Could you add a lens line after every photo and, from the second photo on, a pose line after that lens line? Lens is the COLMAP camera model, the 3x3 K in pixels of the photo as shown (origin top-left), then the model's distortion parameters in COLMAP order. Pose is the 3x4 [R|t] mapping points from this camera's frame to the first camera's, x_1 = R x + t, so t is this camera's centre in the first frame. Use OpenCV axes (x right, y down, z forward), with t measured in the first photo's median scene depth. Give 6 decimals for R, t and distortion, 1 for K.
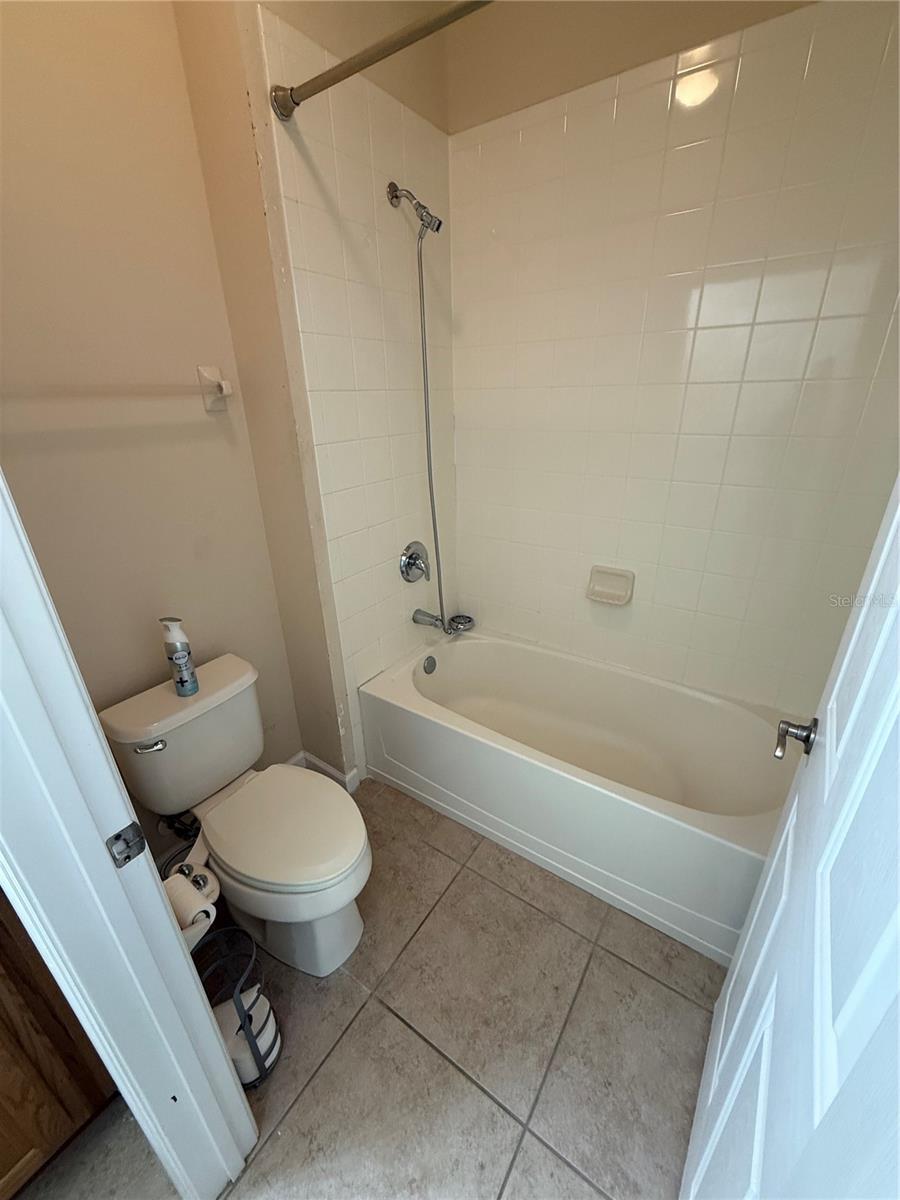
lens RADIAL K [[479.1, 0, 455.8], [0, 479.1, 594.7], [0, 0, 1]] dist [0.000920, -0.000268]
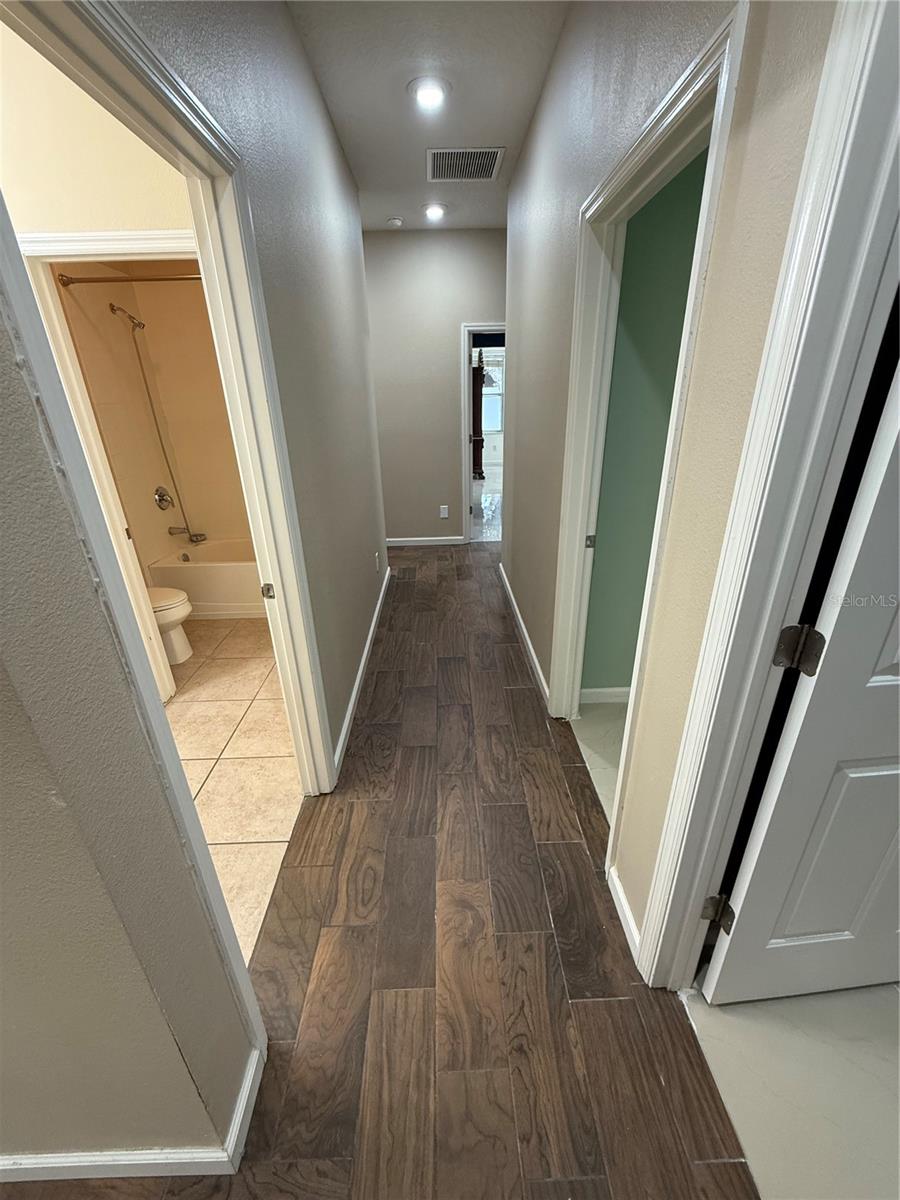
lens RADIAL K [[479.1, 0, 443.8], [0, 479.1, 599.5], [0, 0, 1]] dist [0.000920, -0.000268]
pose [[0.821191, -0.227979, 0.523136, -0.250010], [0.232430, 0.970868, 0.058240, 0.445478], [-0.521173, 0.073767, 0.850257, -1.066391]]
